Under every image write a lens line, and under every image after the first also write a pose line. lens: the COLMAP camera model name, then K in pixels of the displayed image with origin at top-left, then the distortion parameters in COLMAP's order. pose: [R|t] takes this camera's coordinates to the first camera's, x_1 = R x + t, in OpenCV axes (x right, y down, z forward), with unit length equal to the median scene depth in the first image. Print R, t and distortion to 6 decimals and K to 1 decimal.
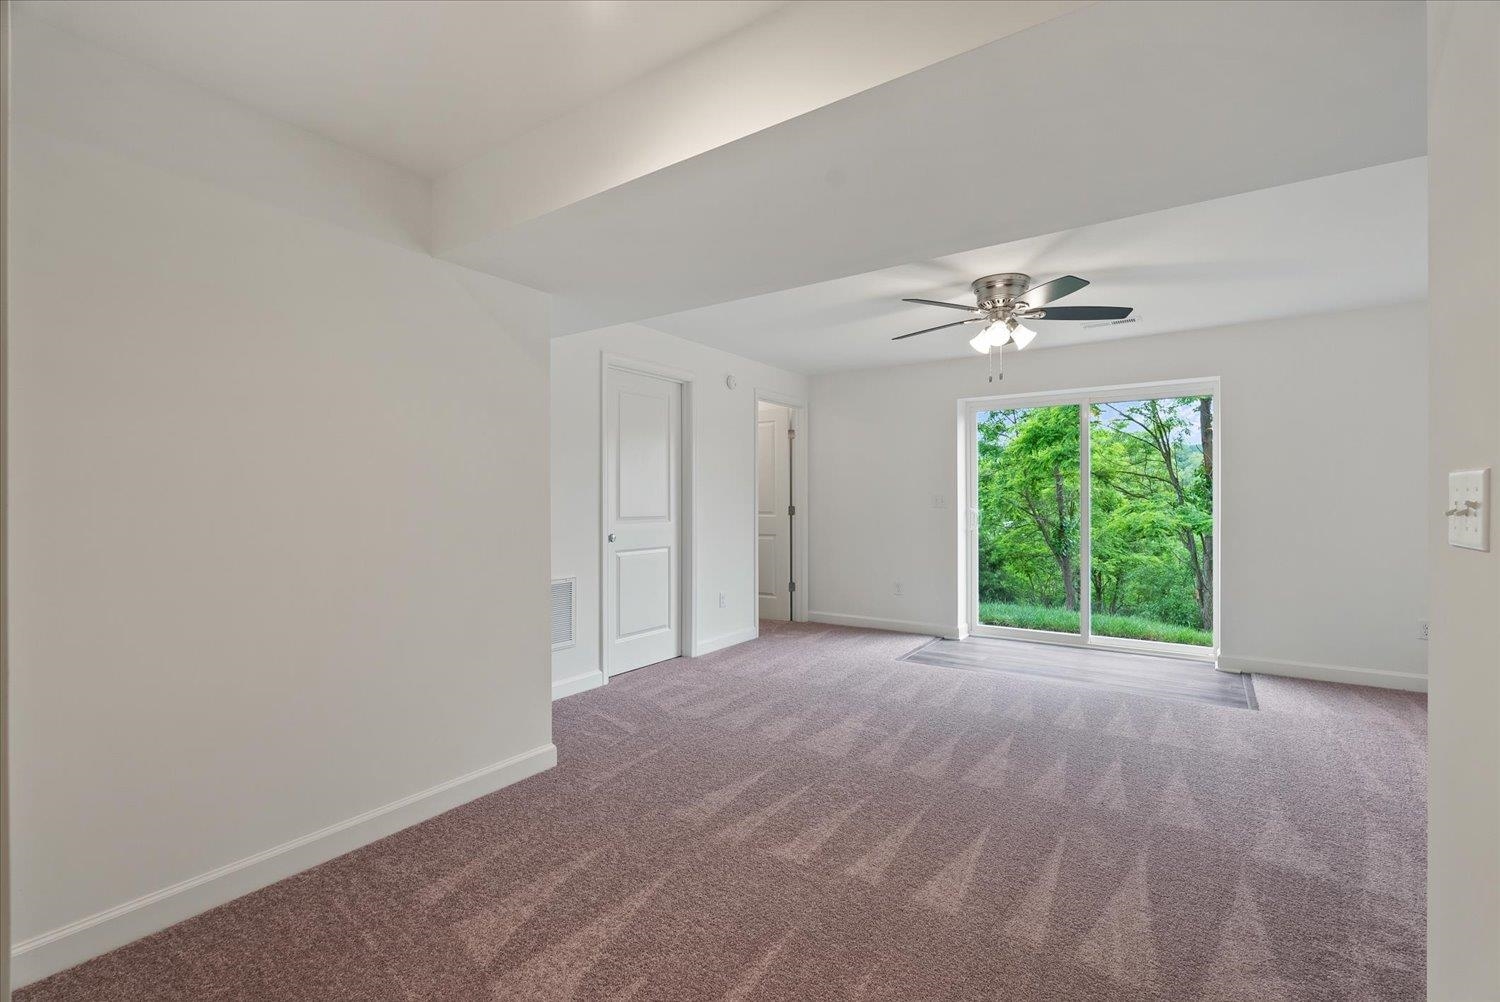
lens RADIAL K [[666.4, 0, 747.5], [0, 666.4, 497.6], [0, 0, 1]] dist [-0.002318, -0.000548]
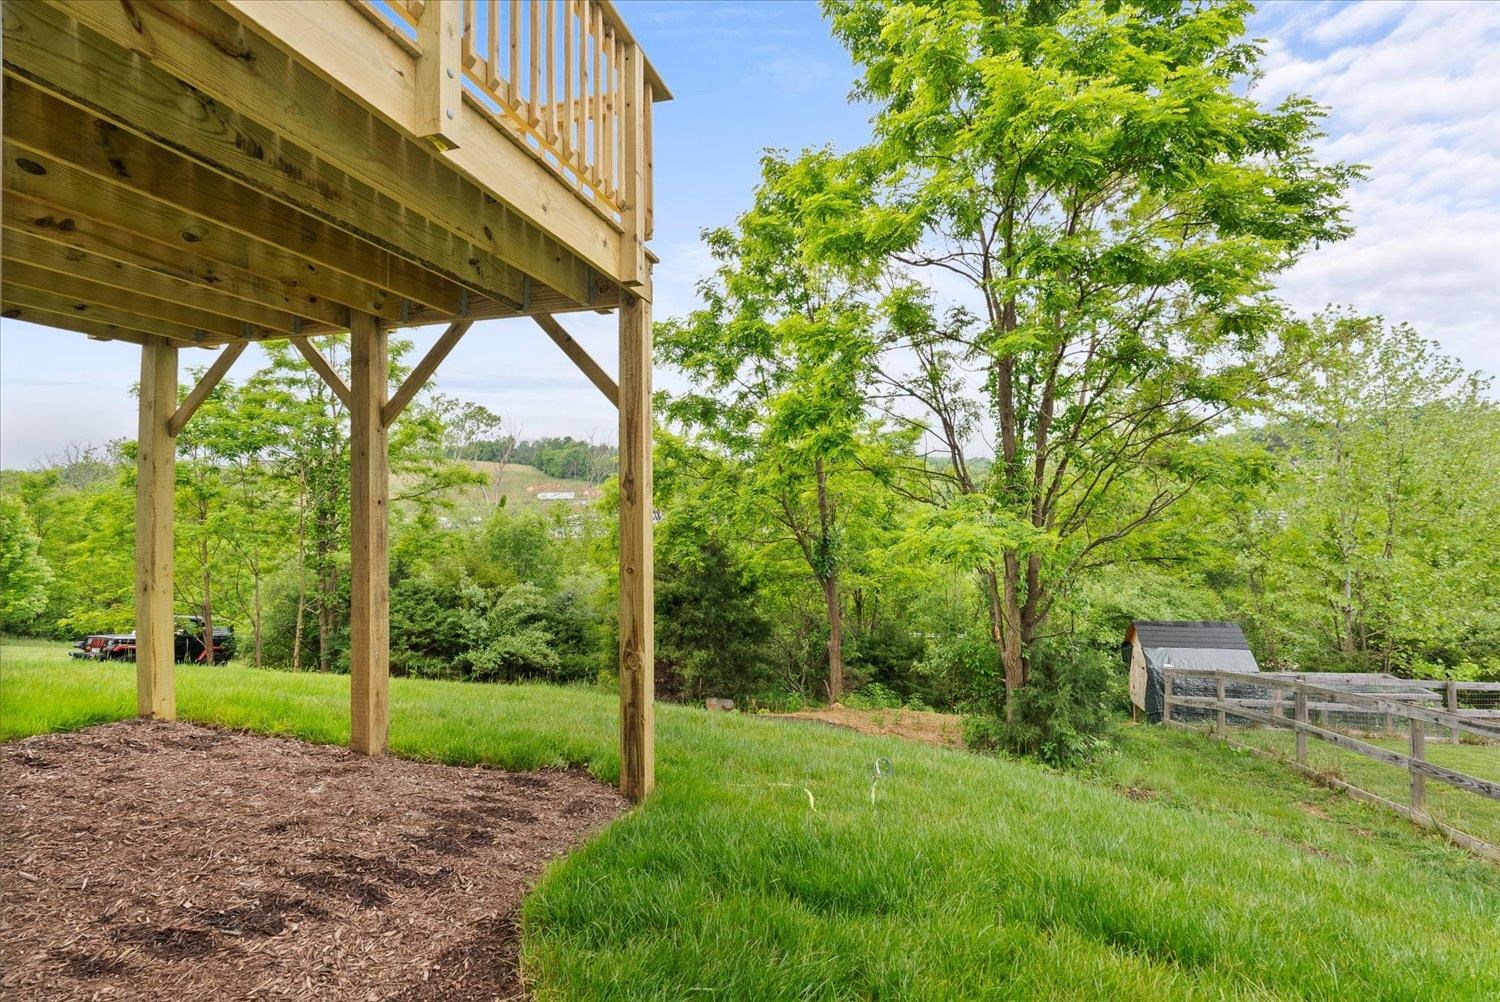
lens RADIAL K [[666.4, 0, 747.5], [0, 666.4, 497.6], [0, 0, 1]] dist [-0.002318, -0.000548]
pose [[0.943256, -0.004410, 0.332038, 0.132388], [0.007896, 0.999927, -0.009150, 0.000080], [-0.331973, 0.011253, 0.943222, 0.305951]]
